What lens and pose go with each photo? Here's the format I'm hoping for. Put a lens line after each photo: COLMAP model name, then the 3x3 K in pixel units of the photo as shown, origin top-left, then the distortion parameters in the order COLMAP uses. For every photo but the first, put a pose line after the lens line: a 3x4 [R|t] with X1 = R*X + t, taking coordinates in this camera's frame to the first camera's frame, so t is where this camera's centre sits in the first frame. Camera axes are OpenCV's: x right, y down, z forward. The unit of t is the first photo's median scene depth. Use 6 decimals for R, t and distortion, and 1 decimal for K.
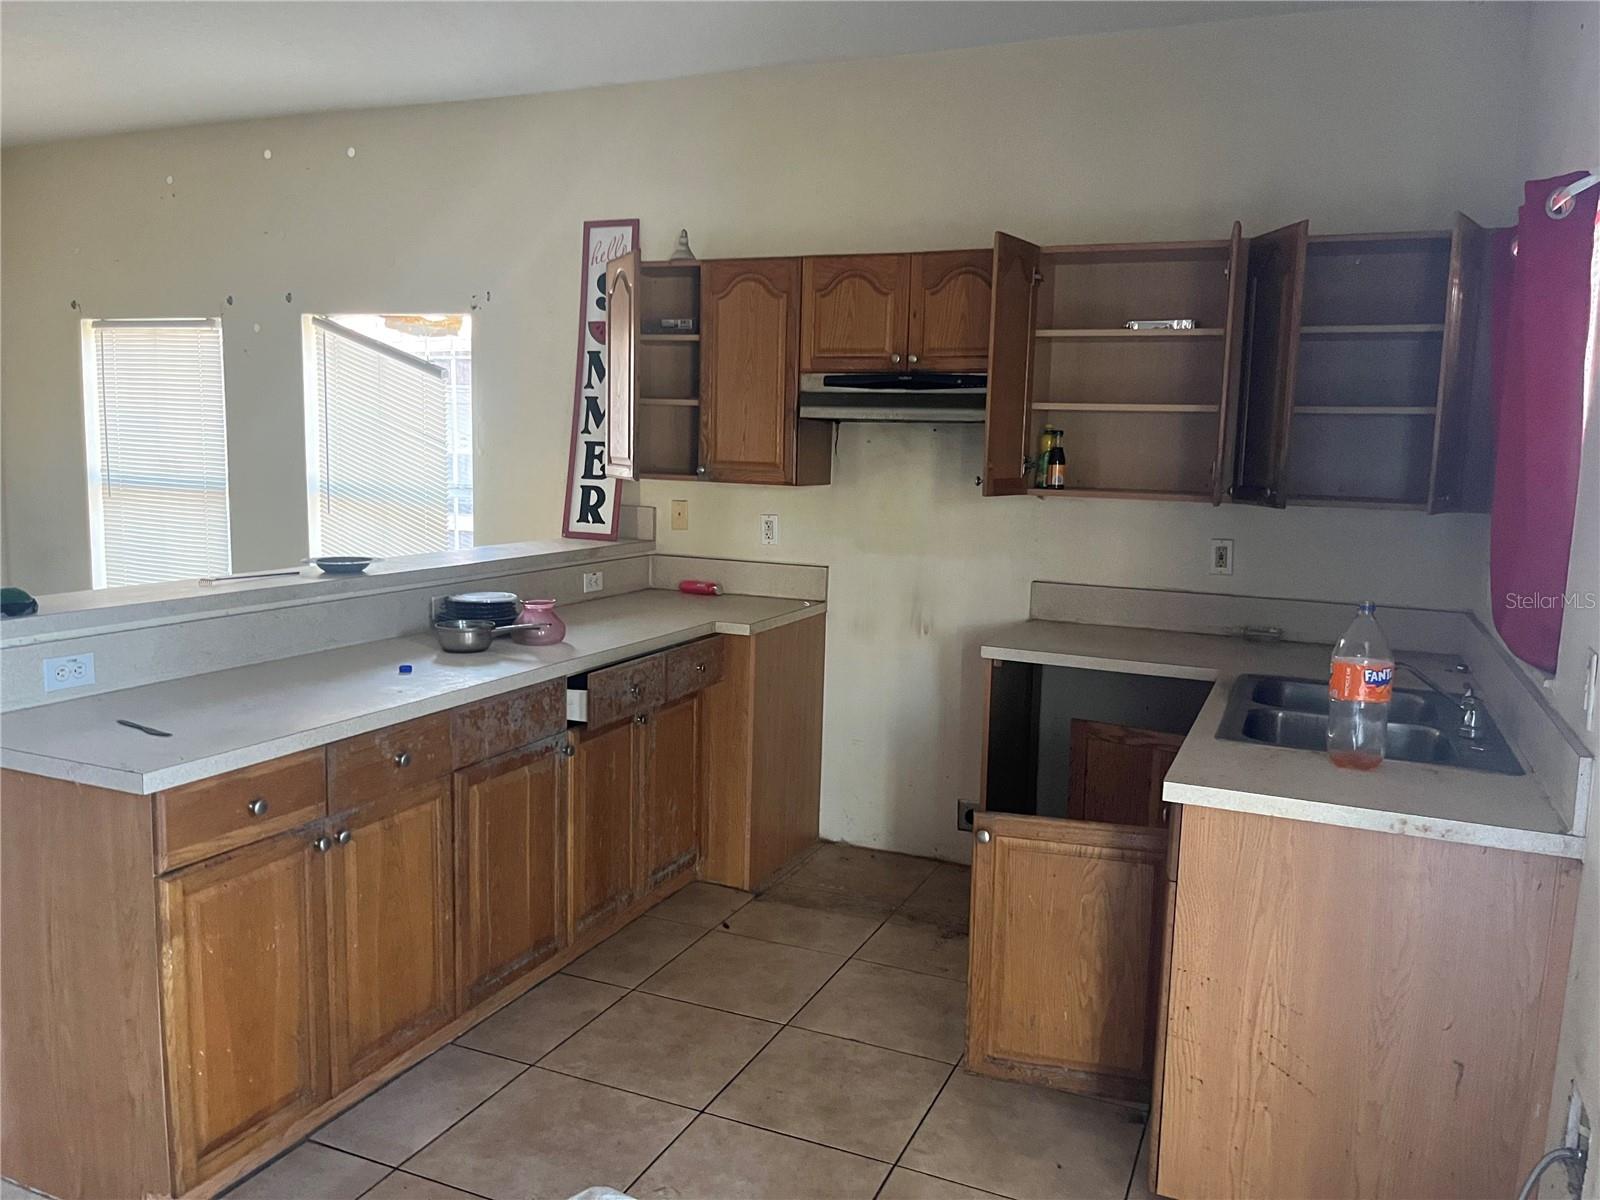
lens RADIAL K [[1190.9, 0, 800.0], [0, 1190.9, 600.0], [0, 0, 1]] dist [0.067449, -0.090595]
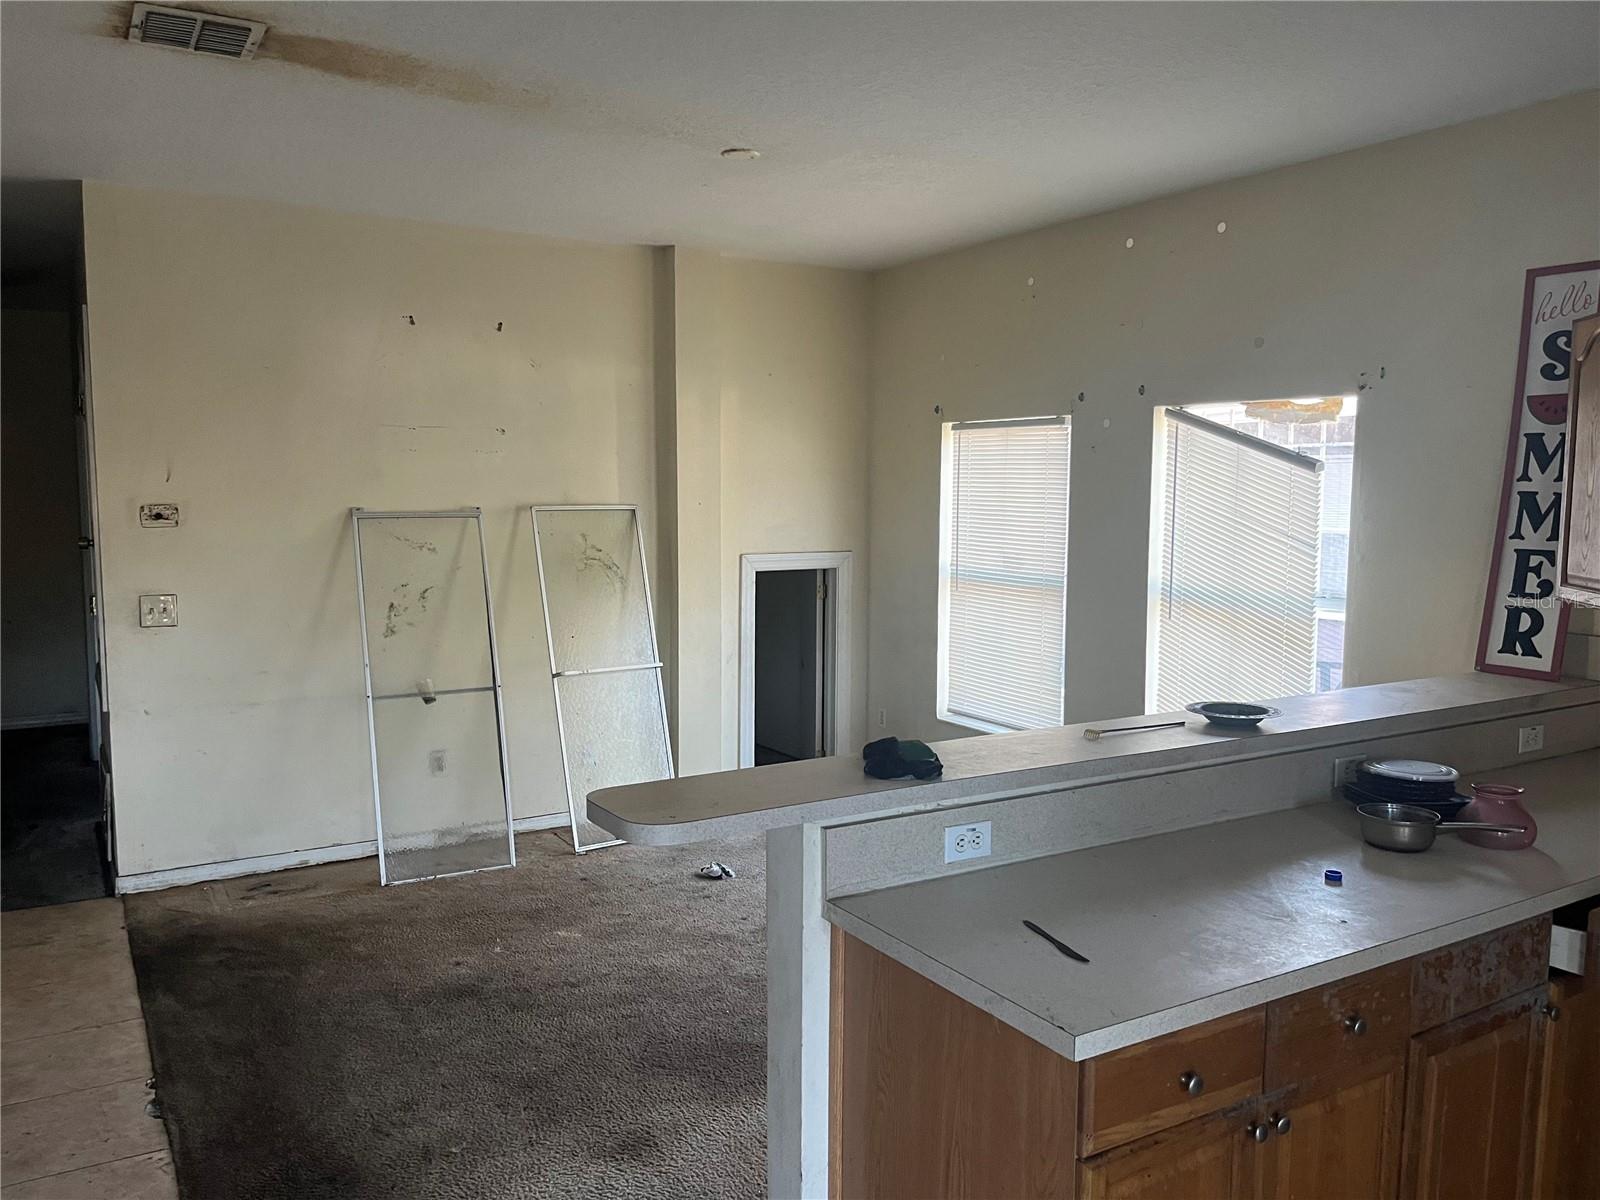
lens RADIAL K [[1190.9, 0, 800.0], [0, 1190.9, 600.0], [0, 0, 1]] dist [0.067449, -0.090595]
pose [[0.816296, 0.035136, -0.576564, -0.146183], [-0.061922, 0.997719, -0.026867, -0.068808], [0.574305, 0.057633, 0.816610, 0.133159]]
